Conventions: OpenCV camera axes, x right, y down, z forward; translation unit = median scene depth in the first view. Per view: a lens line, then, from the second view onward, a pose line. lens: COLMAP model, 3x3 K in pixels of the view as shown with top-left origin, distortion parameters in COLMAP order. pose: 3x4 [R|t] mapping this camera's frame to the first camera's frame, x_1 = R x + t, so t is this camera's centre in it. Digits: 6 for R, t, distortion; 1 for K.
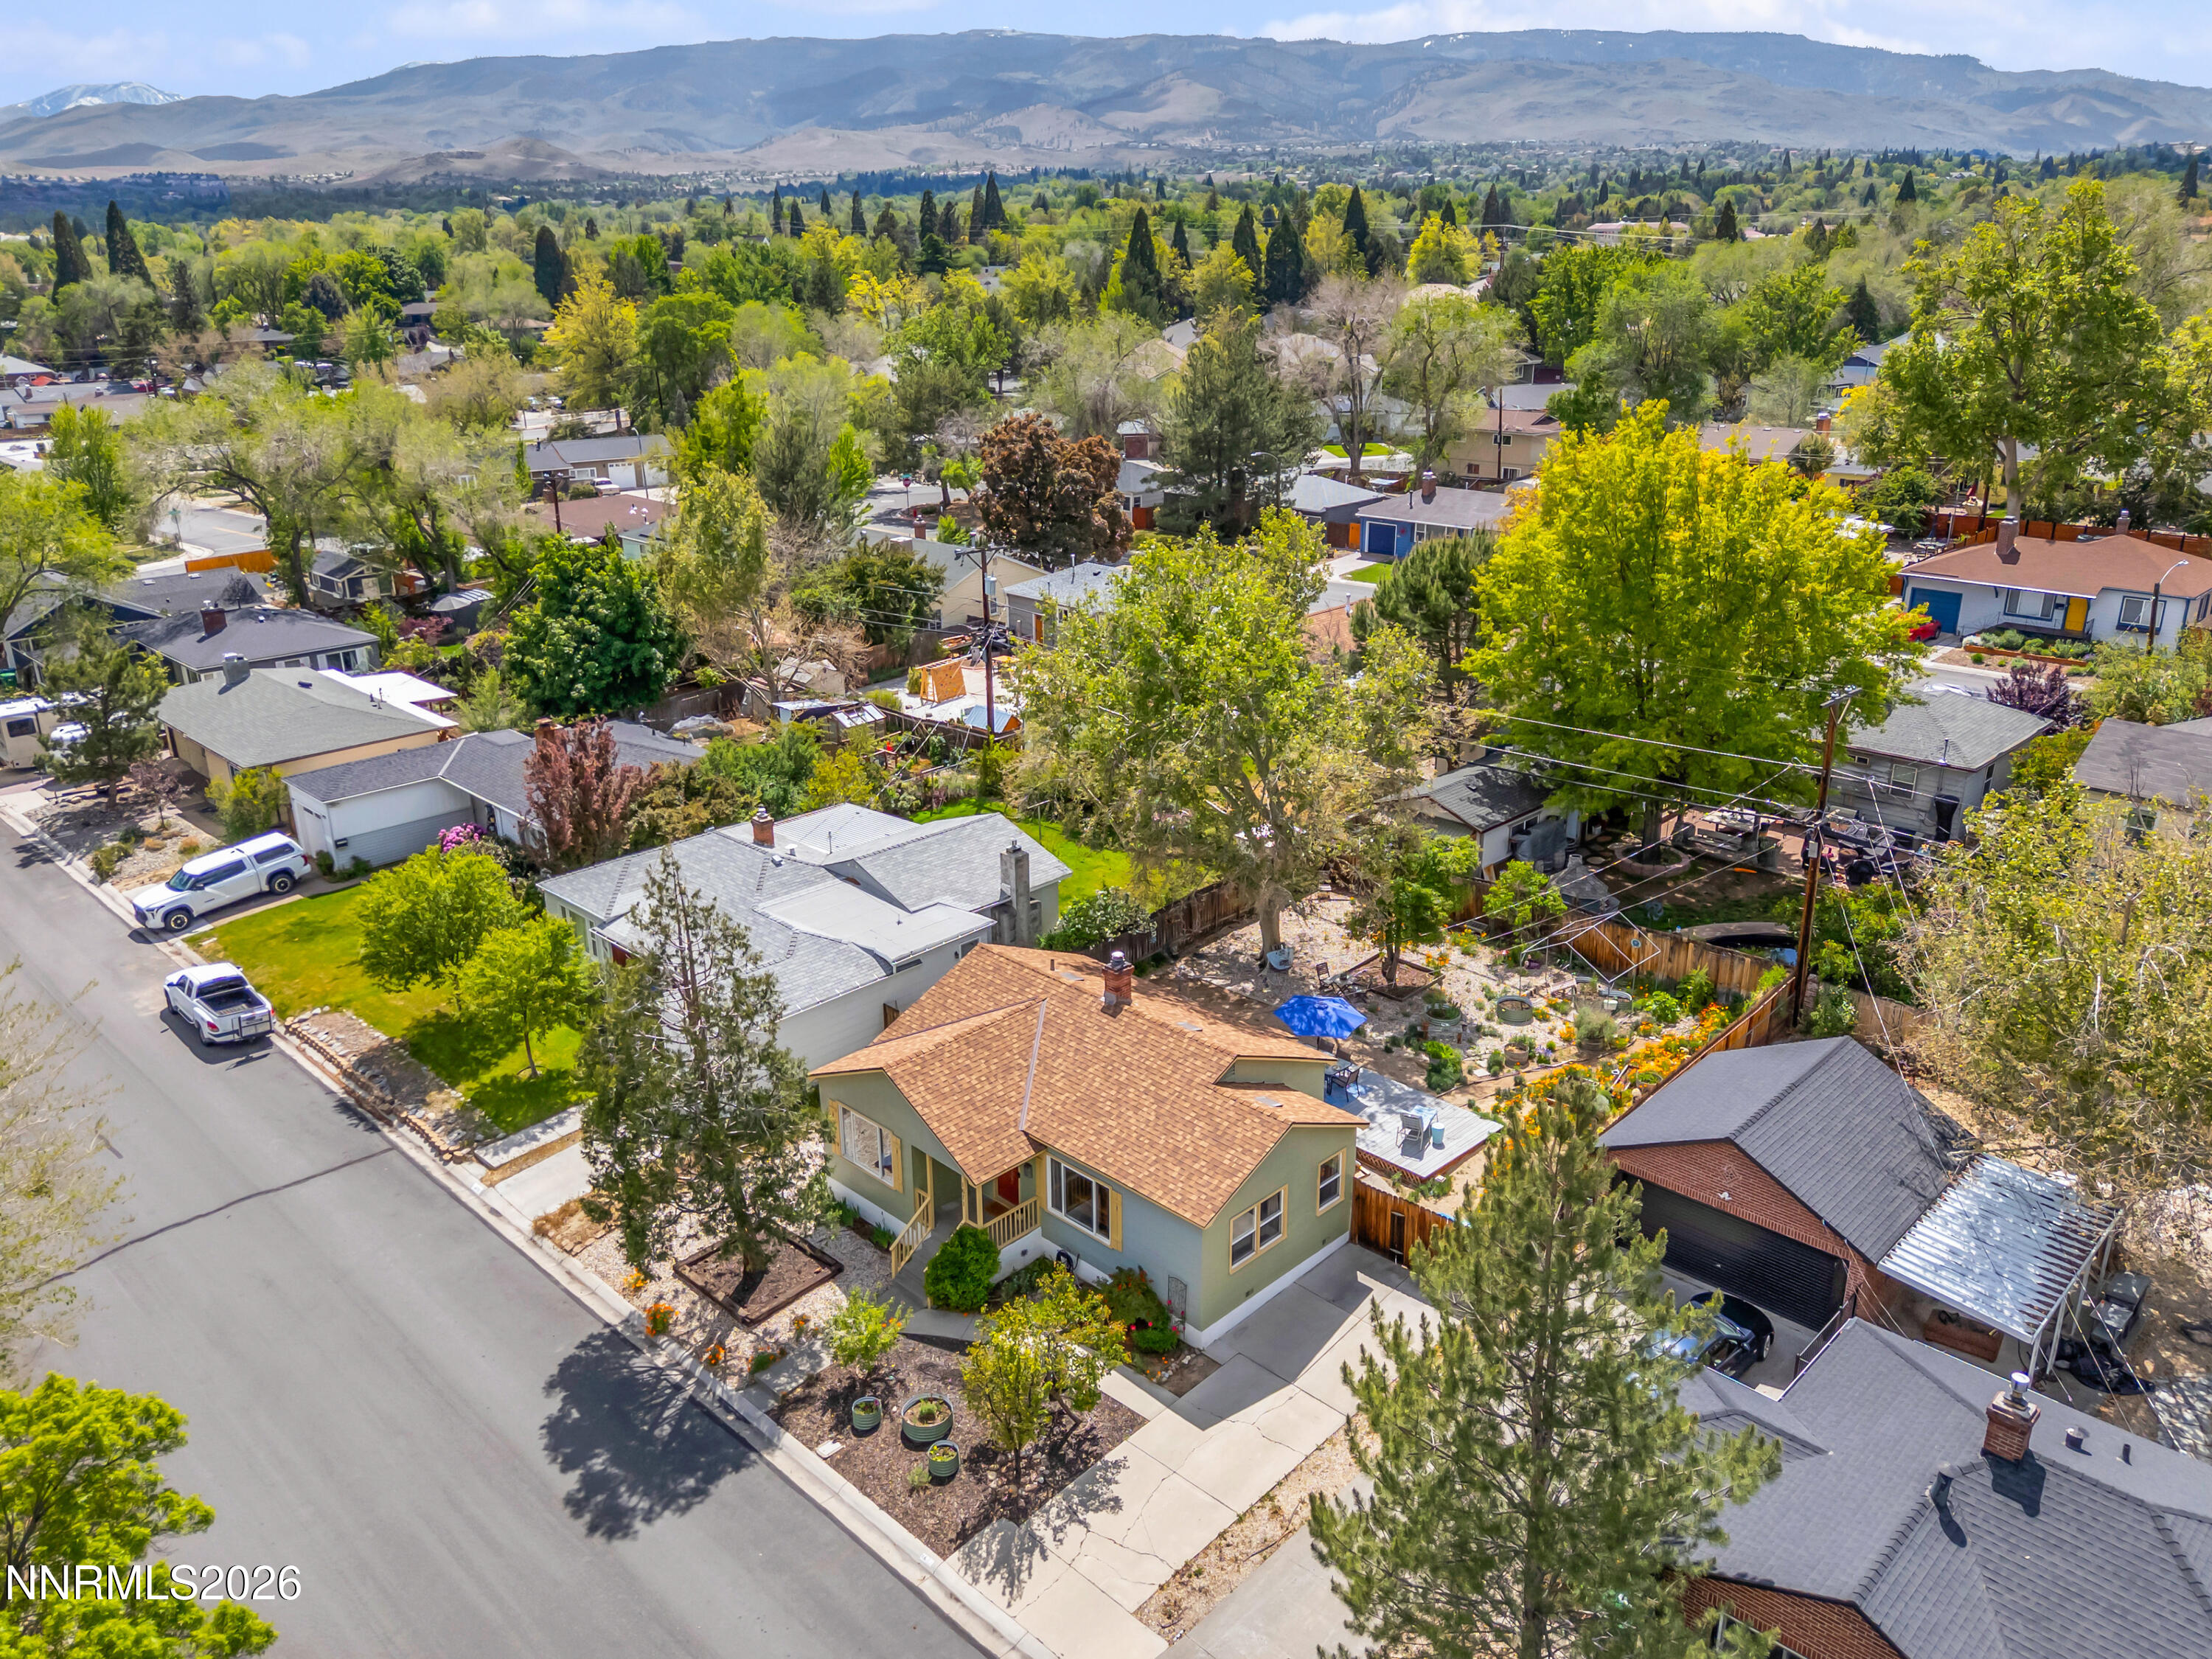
lens RADIAL K [[1638.8, 0, 1106.0], [0, 1638.8, 829.5], [0, 0, 1]] dist [0.040920, -0.003100]
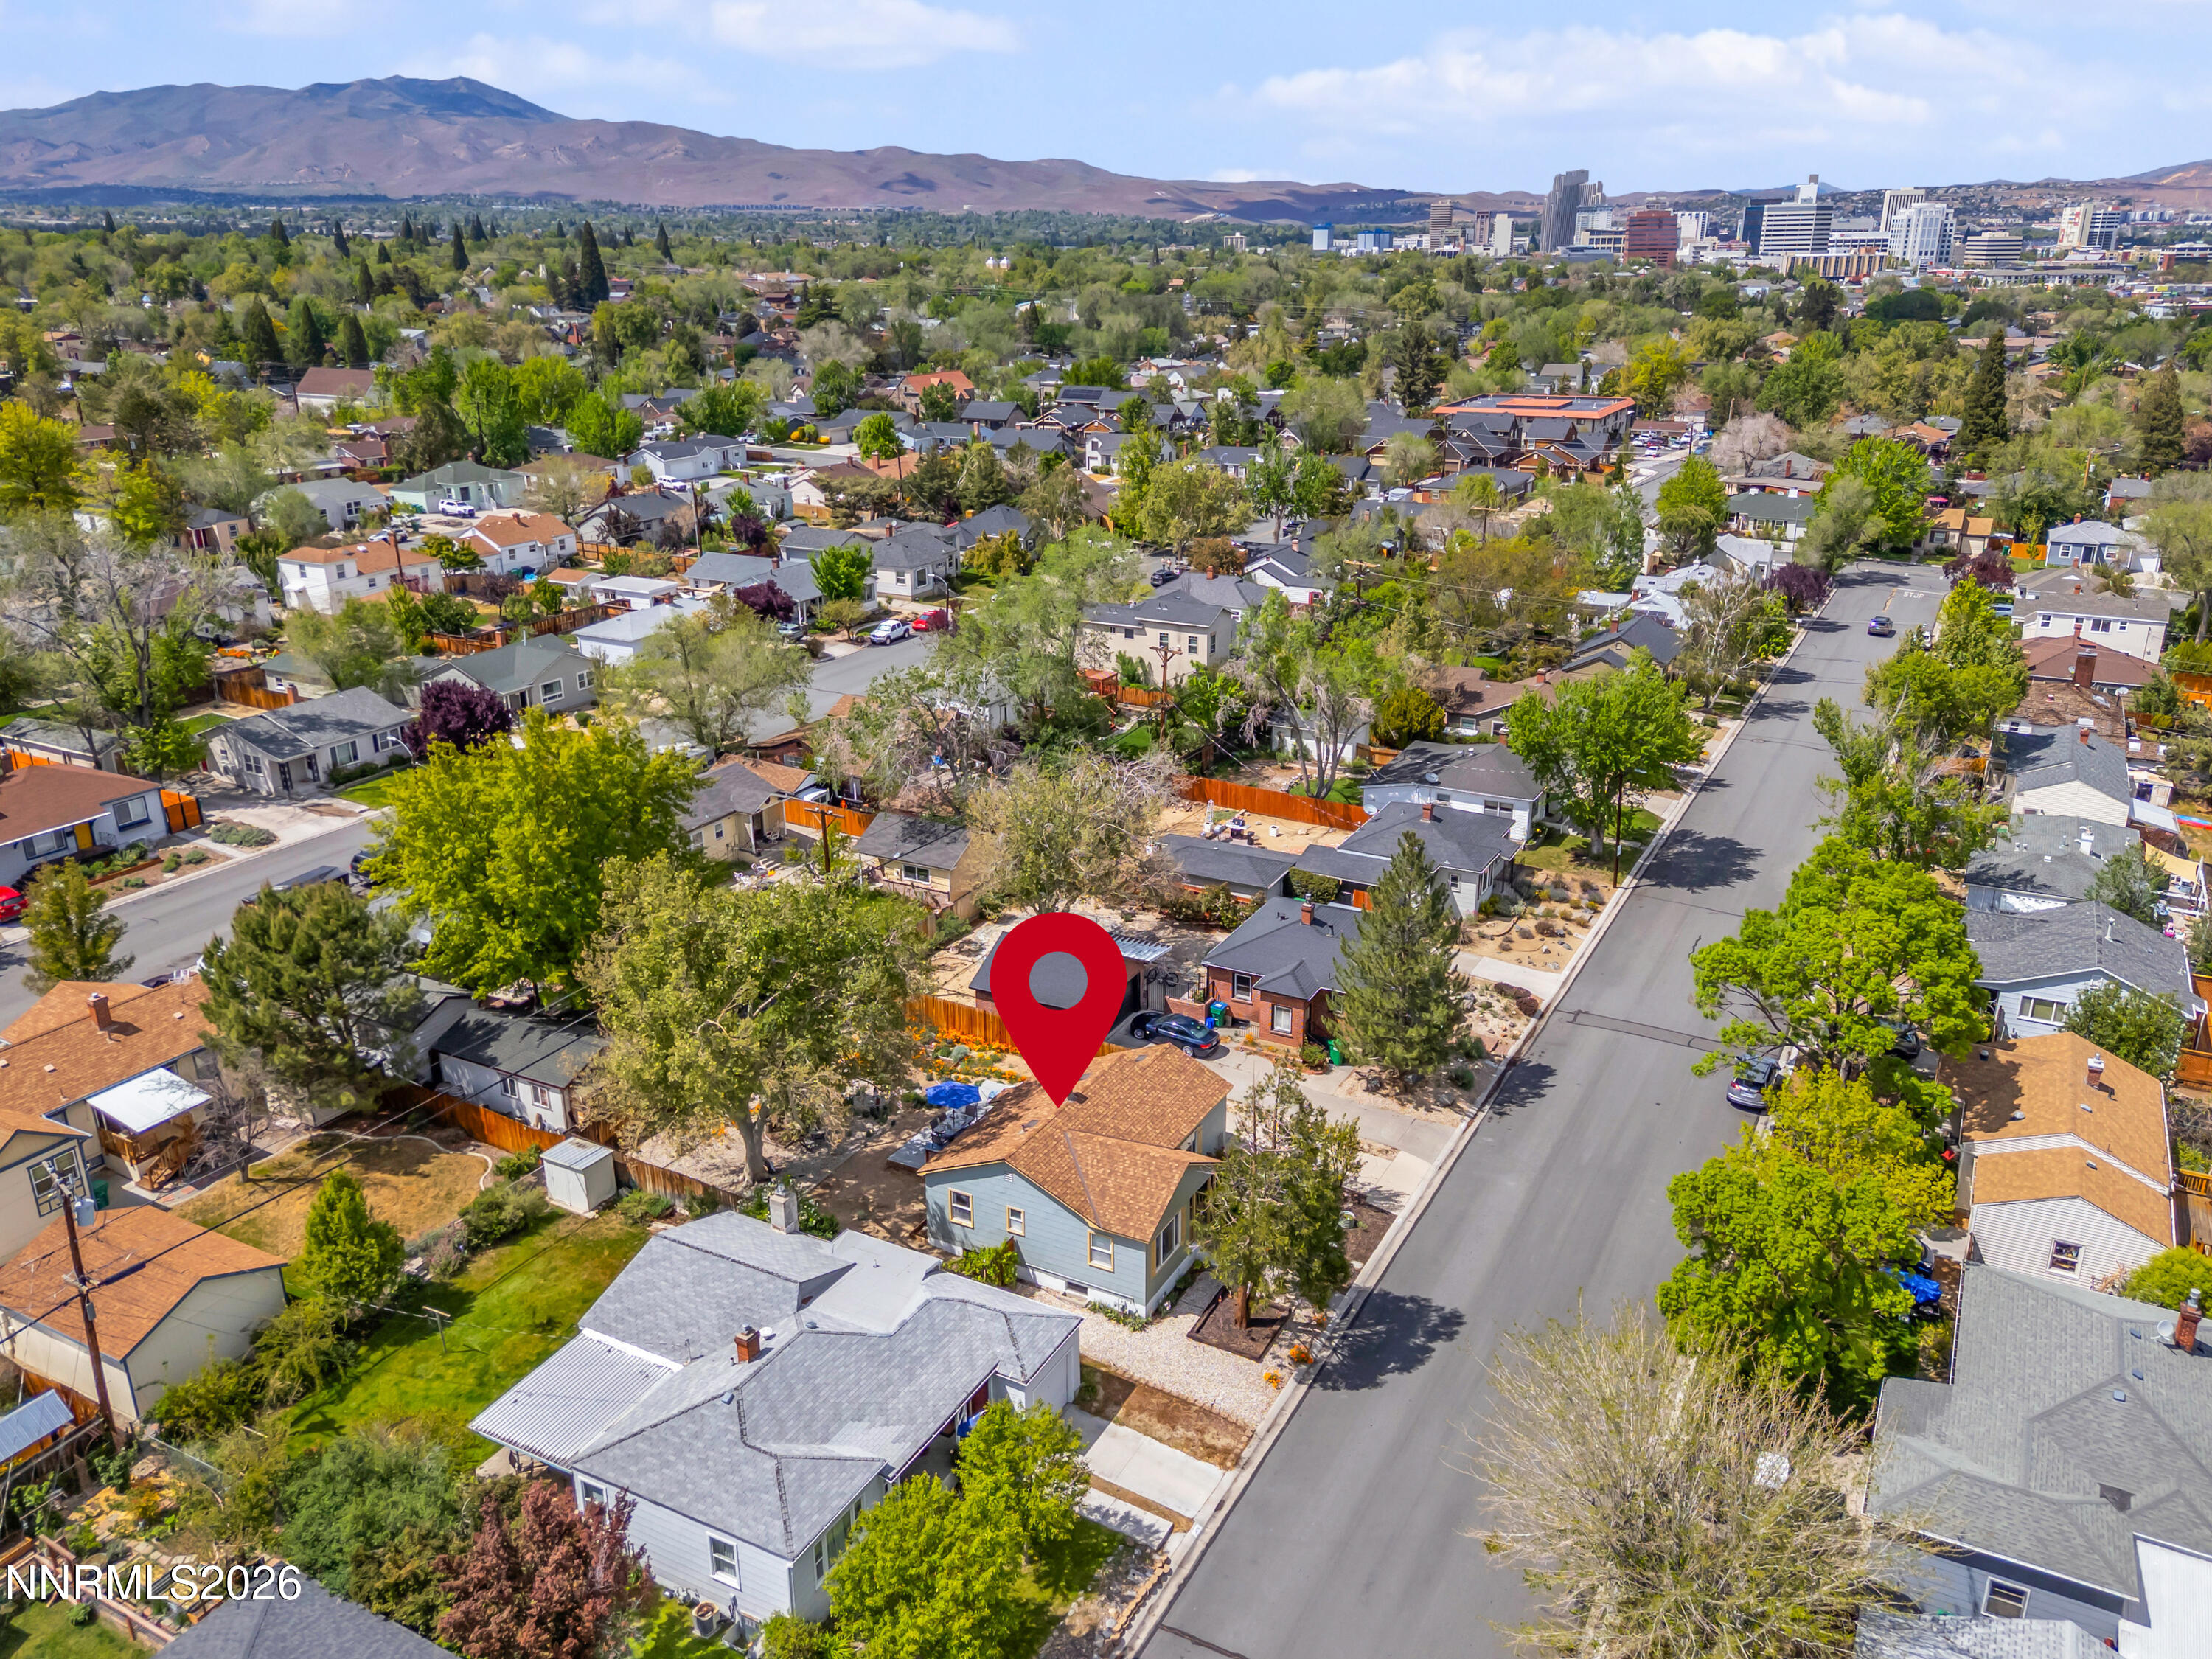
lens RADIAL K [[1638.8, 0, 1106.0], [0, 1638.8, 829.5], [0, 0, 1]] dist [0.040920, -0.003100]
pose [[-0.282100, -0.305285, 0.909517, -1.488502], [0.336484, 0.856316, 0.391793, -0.787095], [-0.898442, 0.416563, -0.138843, 1.209481]]
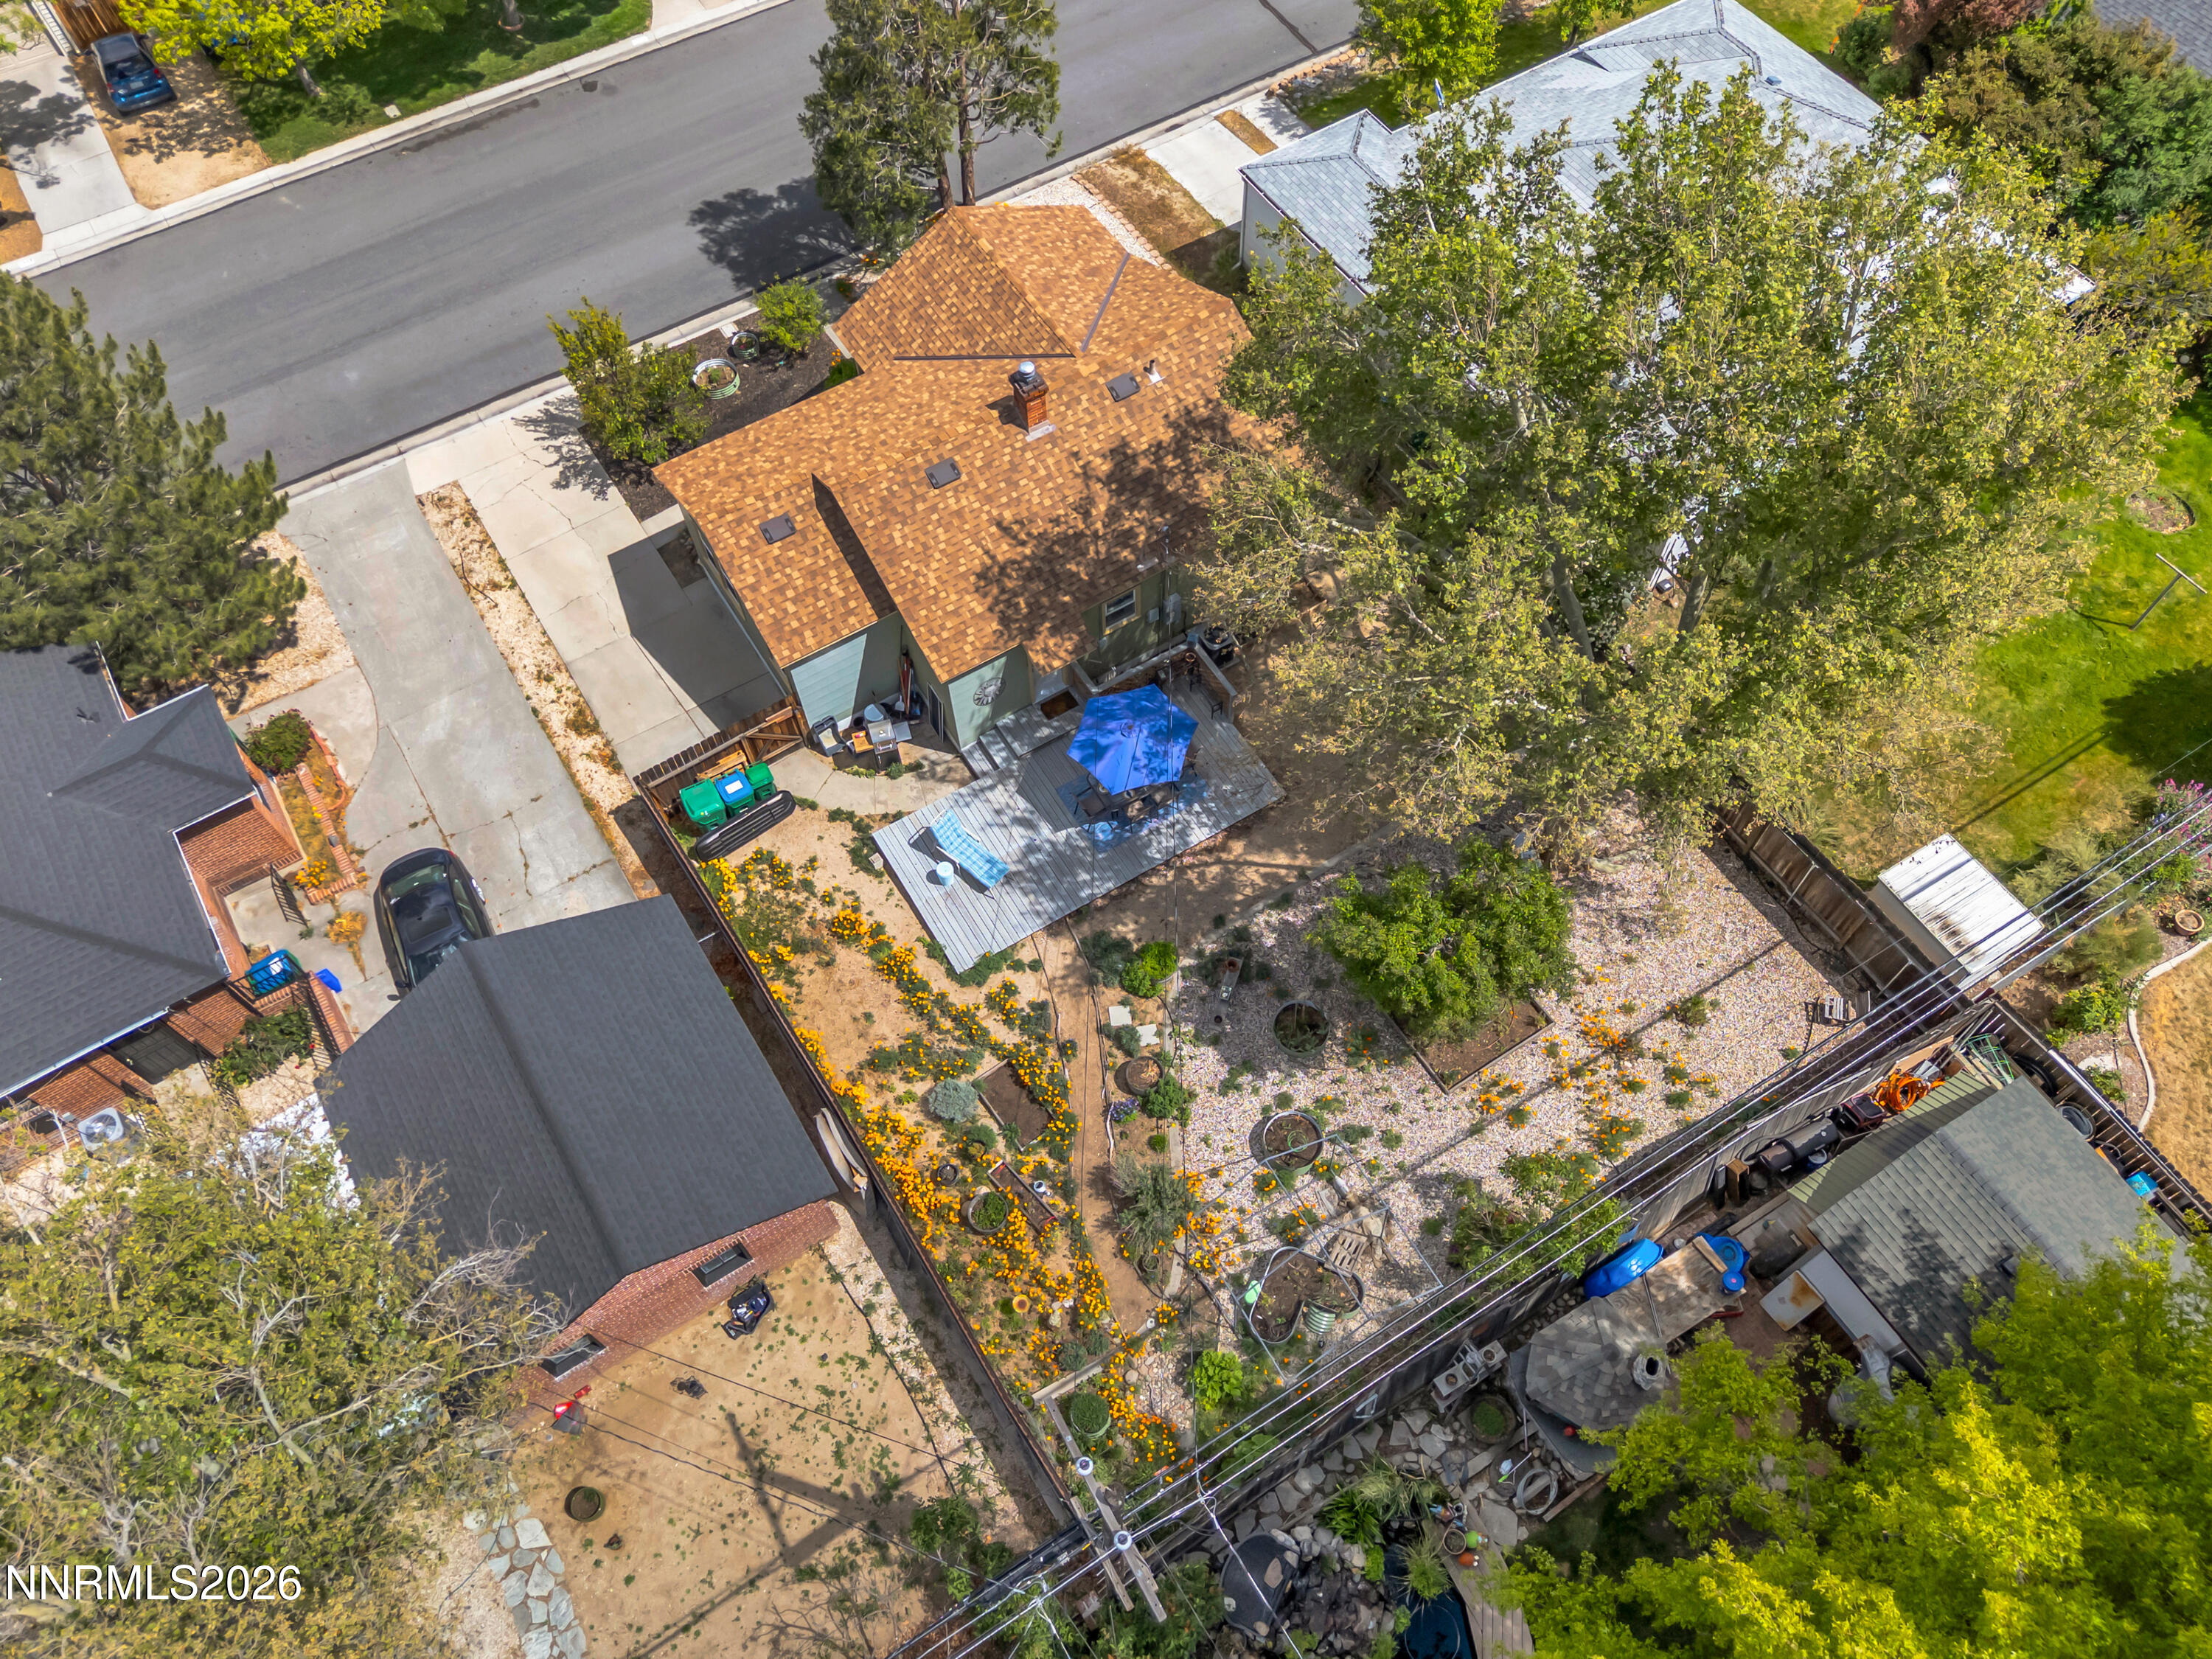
lens RADIAL K [[1638.8, 0, 1106.0], [0, 1638.8, 829.5], [0, 0, 1]] dist [0.040920, -0.003100]
pose [[-0.229649, 0.850434, -0.473310, 0.605483], [-0.320847, 0.392973, 0.861760, -0.566841], [0.918868, 0.349762, 0.182613, 1.079310]]
